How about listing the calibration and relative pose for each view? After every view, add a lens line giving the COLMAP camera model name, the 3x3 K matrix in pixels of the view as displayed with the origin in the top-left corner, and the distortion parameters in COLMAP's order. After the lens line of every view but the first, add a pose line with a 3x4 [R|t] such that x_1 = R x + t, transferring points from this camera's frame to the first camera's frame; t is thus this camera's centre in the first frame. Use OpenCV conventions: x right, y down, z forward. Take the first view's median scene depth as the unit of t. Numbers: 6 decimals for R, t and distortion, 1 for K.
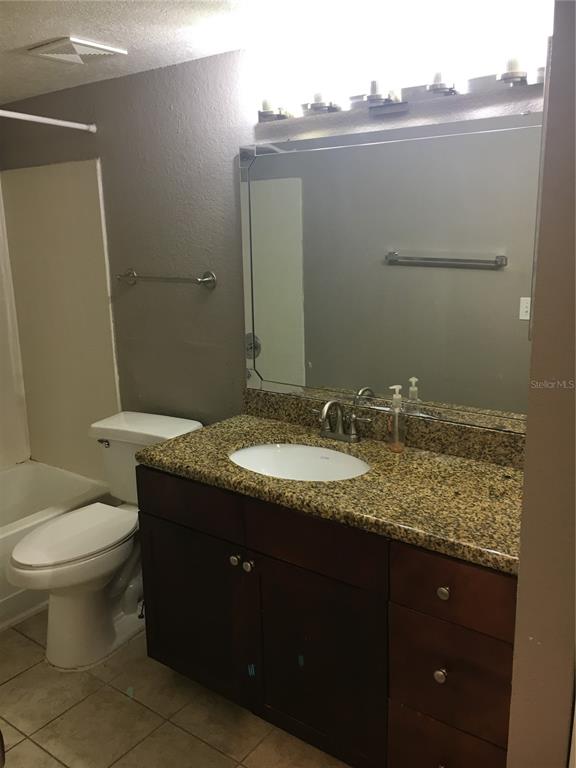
lens RADIAL K [[654.2, 0, 288.8], [0, 654.2, 388.2], [0, 0, 1]] dist [0.079810, -0.099359]
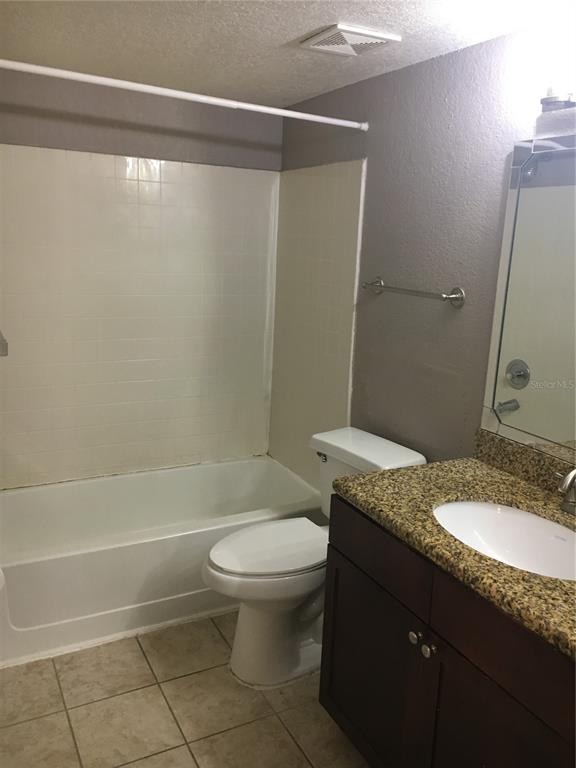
lens RADIAL K [[654.2, 0, 289.0], [0, 654.2, 383.2], [0, 0, 1]] dist [0.079810, -0.099359]
pose [[0.897979, 0.152445, -0.412788, 0.057601], [-0.159054, 0.987096, 0.018534, -0.035693], [0.410287, 0.049013, 0.910638, 0.132559]]
